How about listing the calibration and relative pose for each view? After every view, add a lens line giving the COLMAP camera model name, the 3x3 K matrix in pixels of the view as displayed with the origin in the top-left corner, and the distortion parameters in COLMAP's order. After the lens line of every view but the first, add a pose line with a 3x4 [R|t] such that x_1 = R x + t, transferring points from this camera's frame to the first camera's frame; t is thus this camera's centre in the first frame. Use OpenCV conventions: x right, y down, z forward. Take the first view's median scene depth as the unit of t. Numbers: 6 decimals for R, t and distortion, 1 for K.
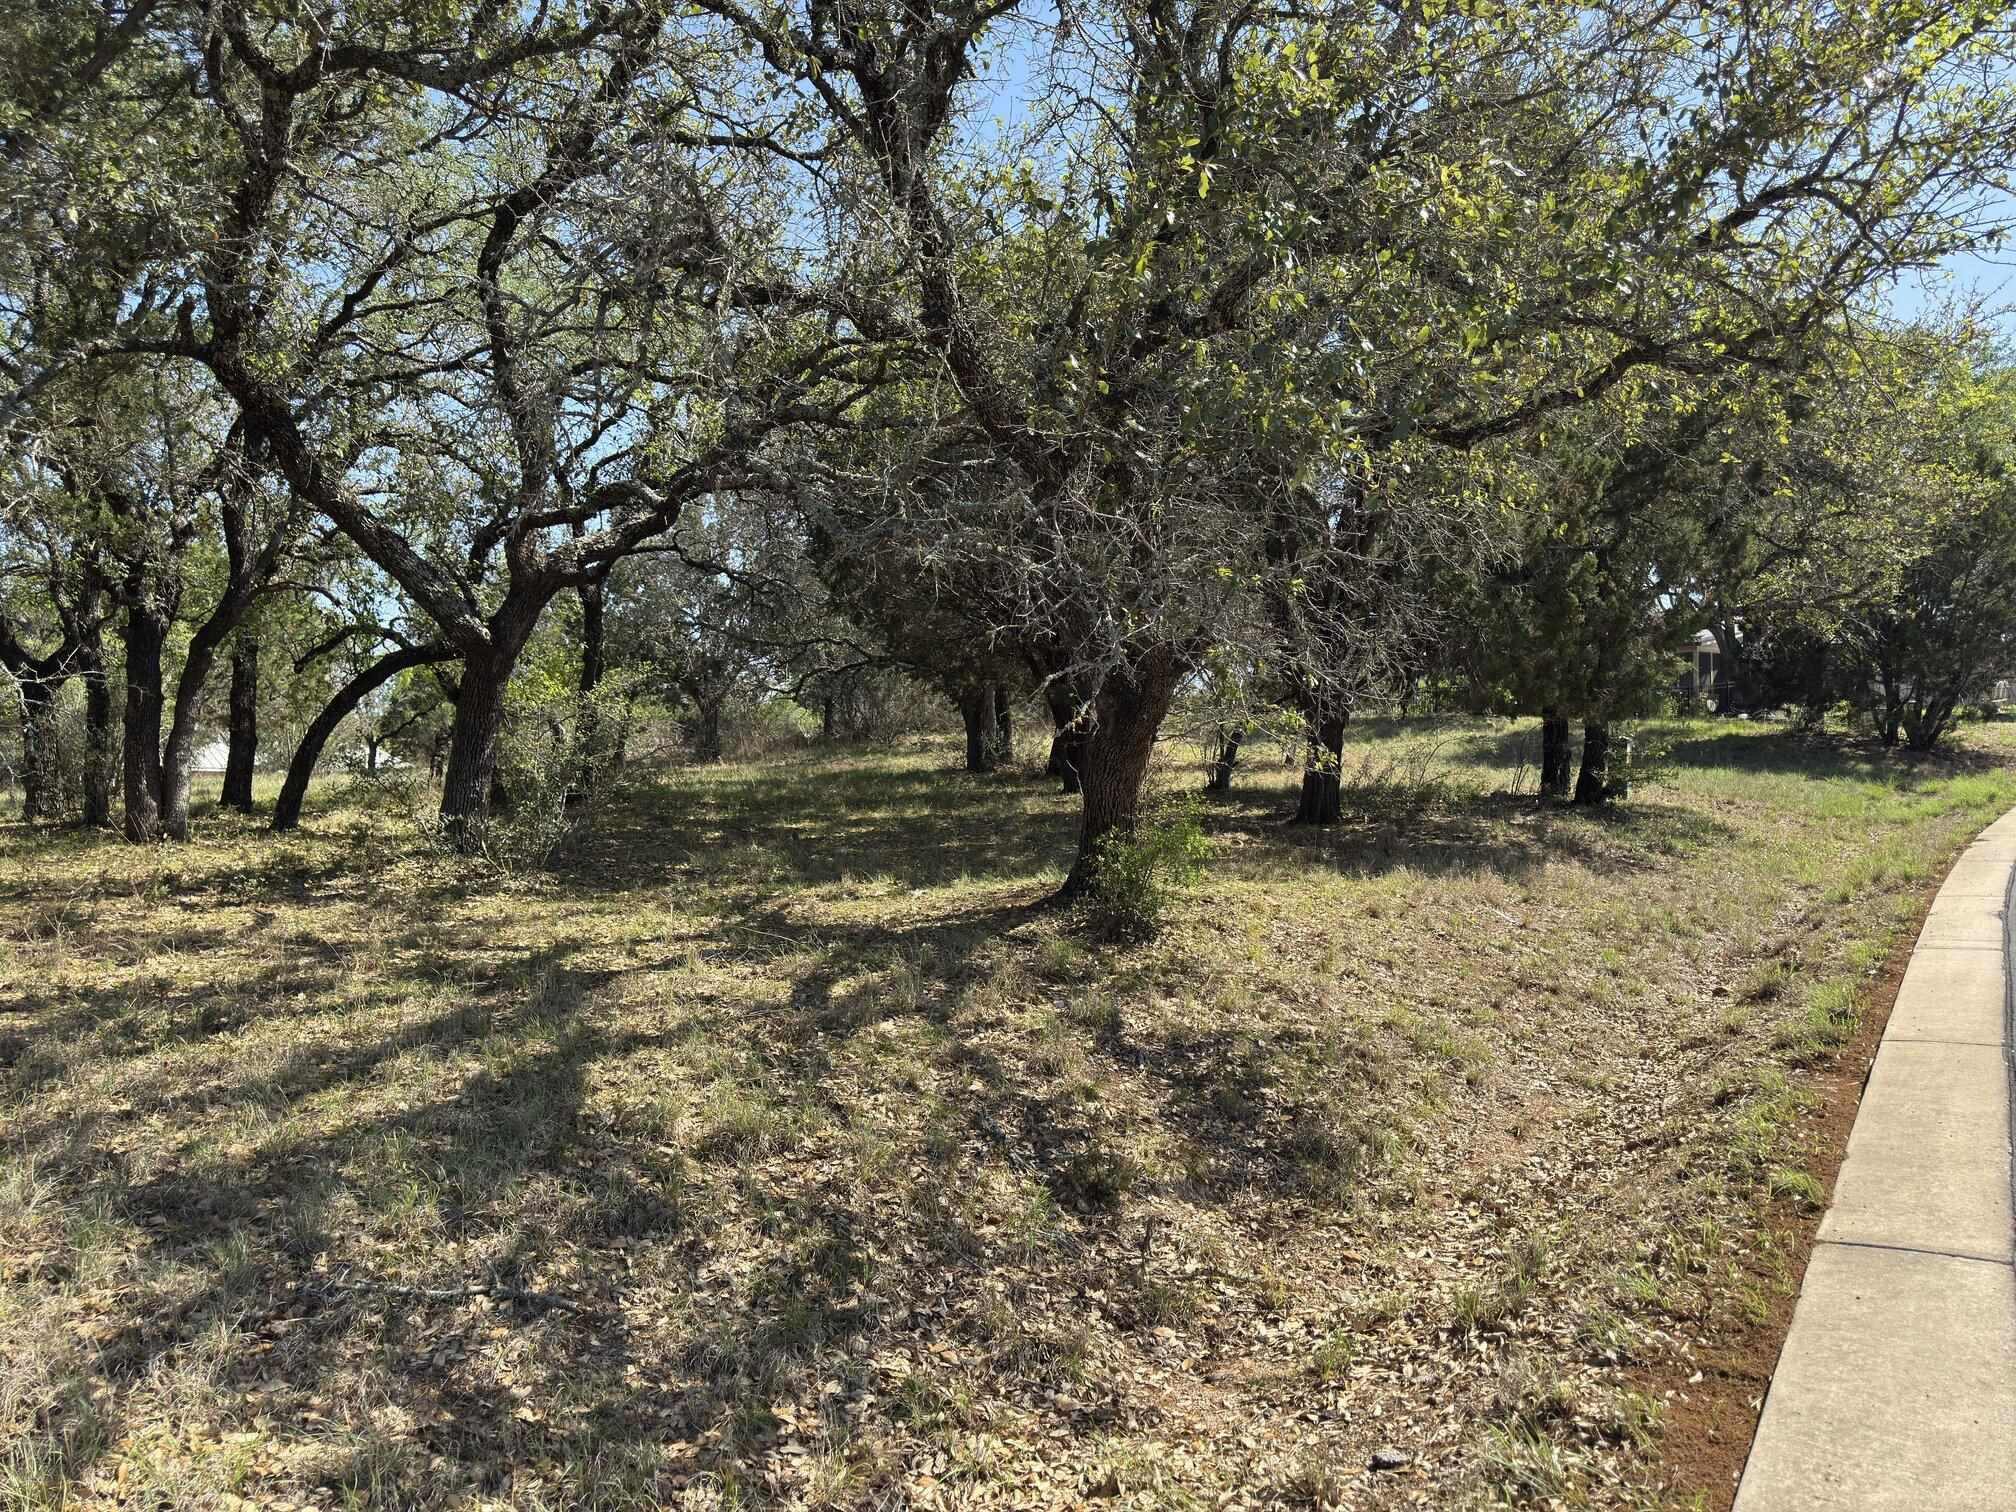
lens RADIAL K [[1416.8, 0, 1007.7], [0, 1416.8, 757.0], [0, 0, 1]] dist [0.036949, -0.002107]
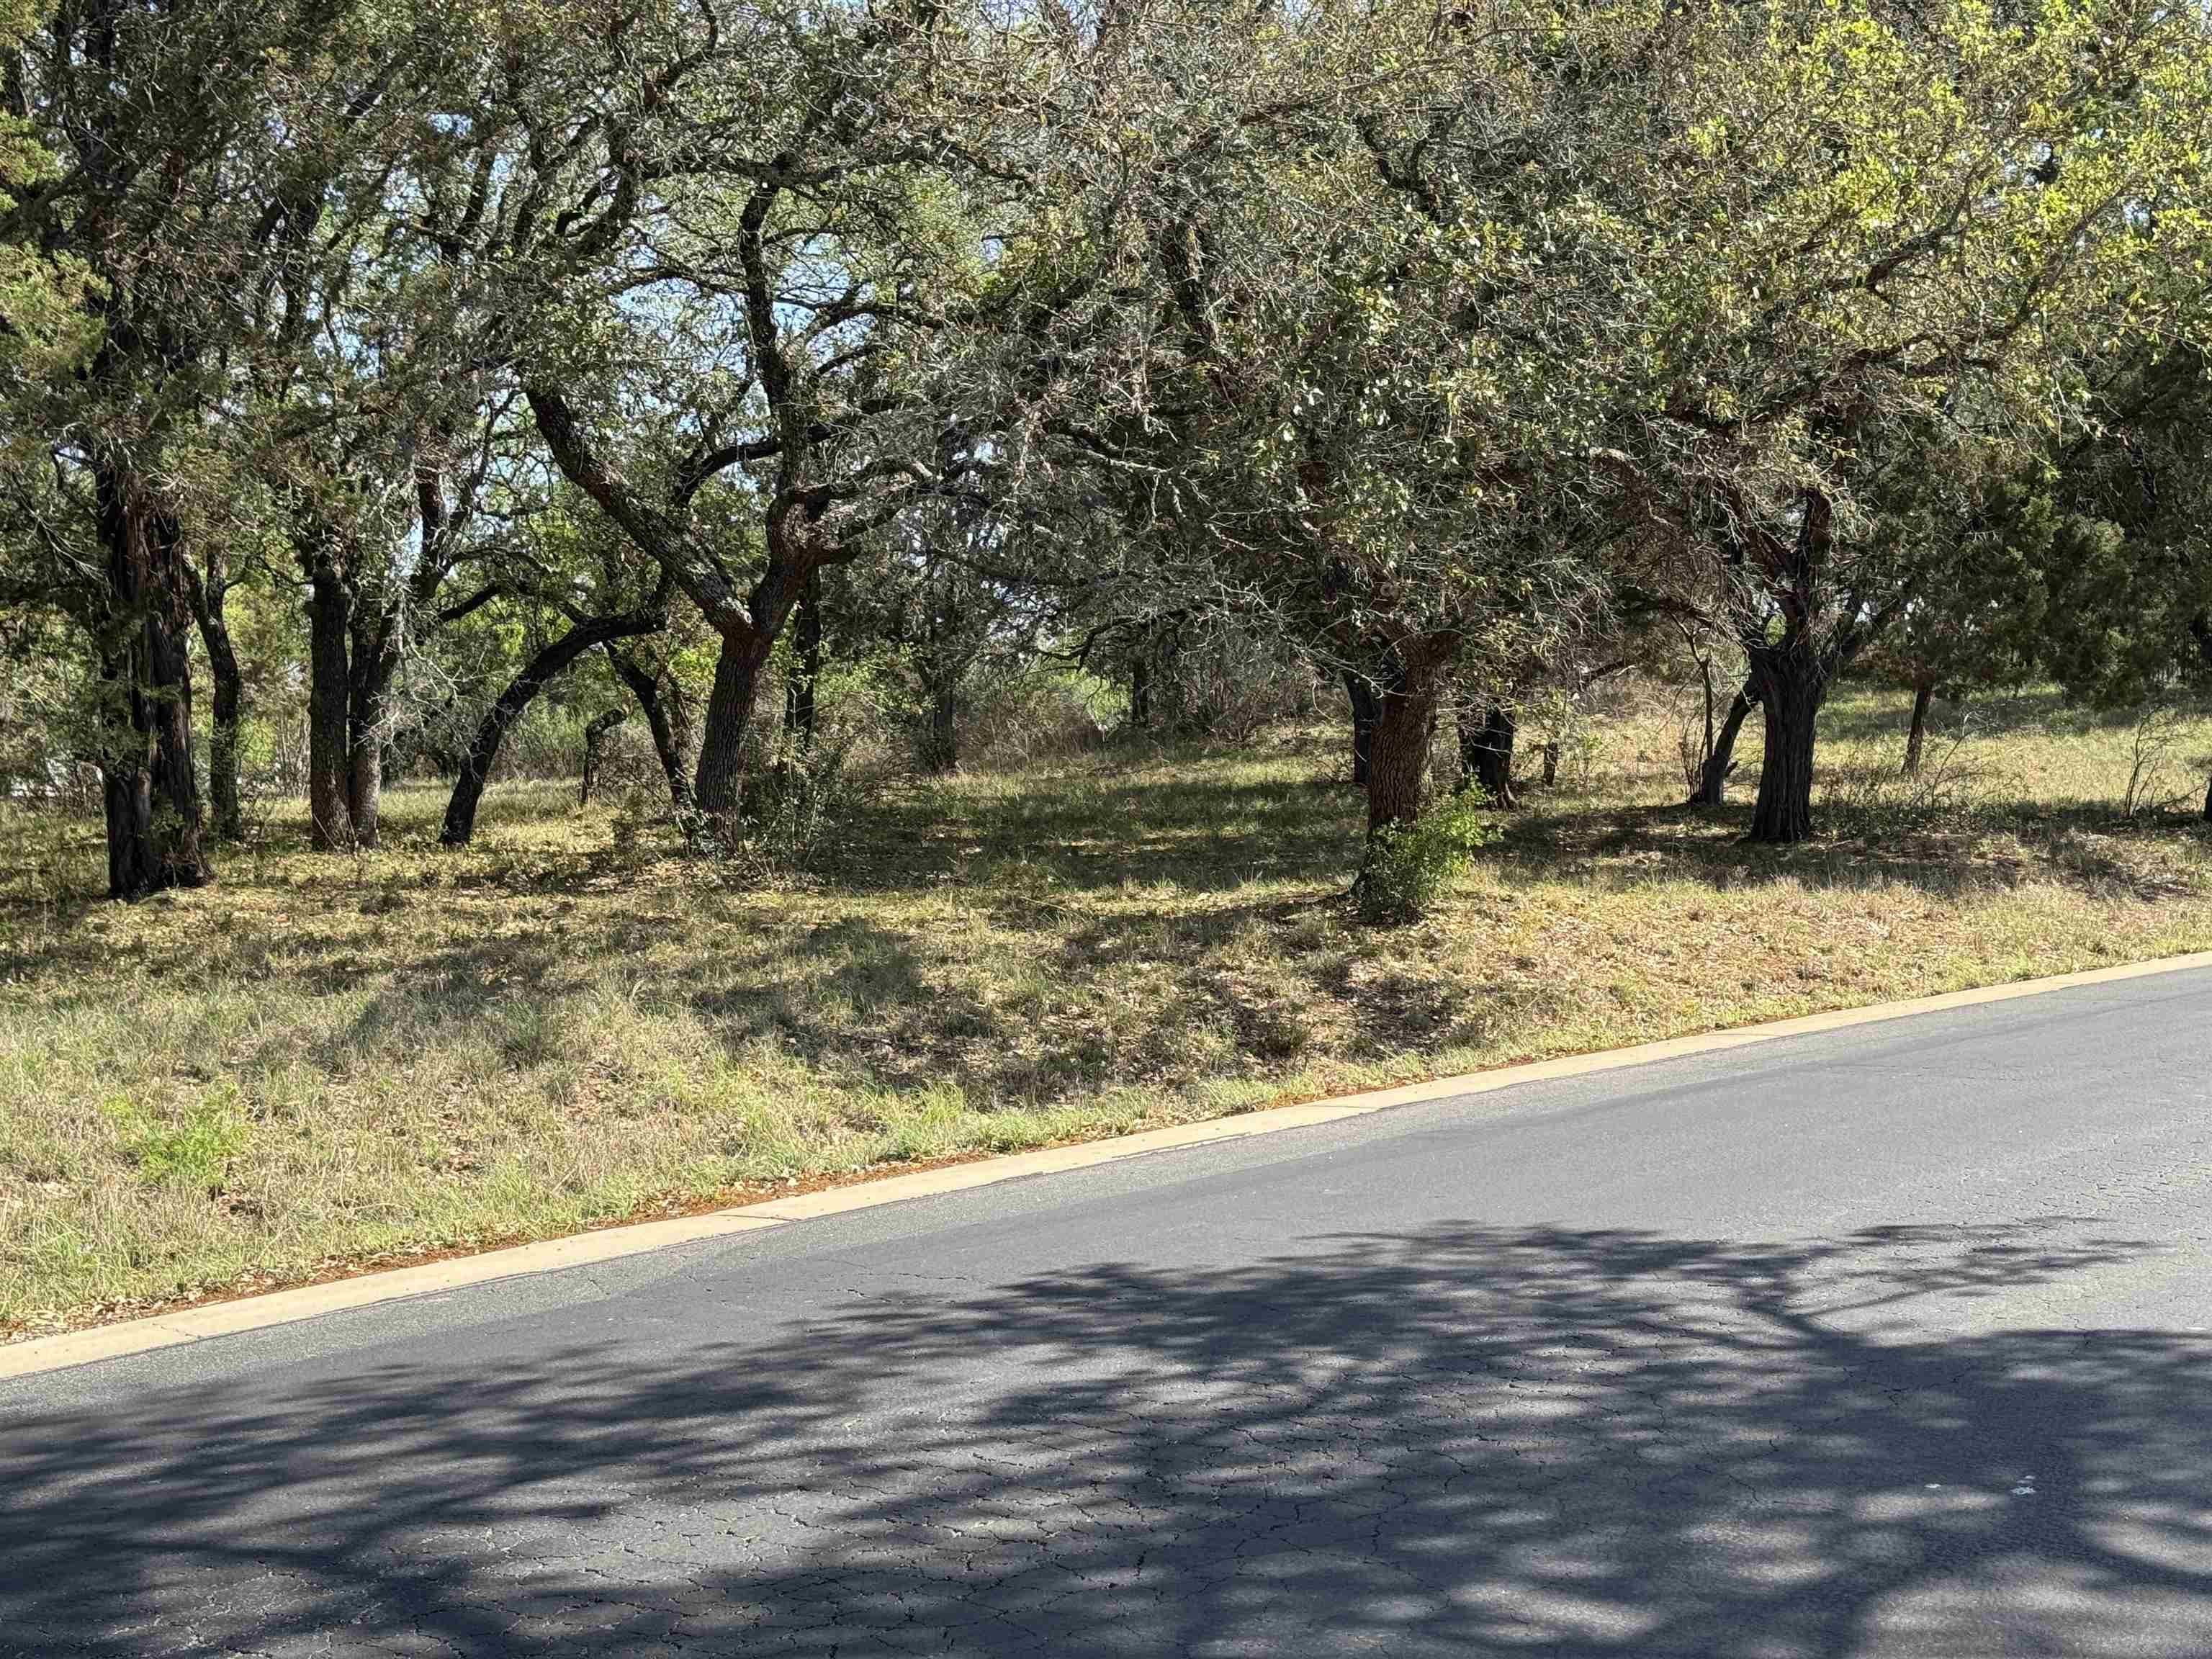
lens RADIAL K [[3097.5, 0, 1105.3], [0, 3097.5, 830.9], [0, 0, 1]] dist [0.227974, 0.000000]
pose [[0.989842, 0.002340, -0.142152, 0.128808], [0.000221, 0.999838, 0.017994, 0.014034], [0.142171, -0.017843, 0.989681, -0.805901]]
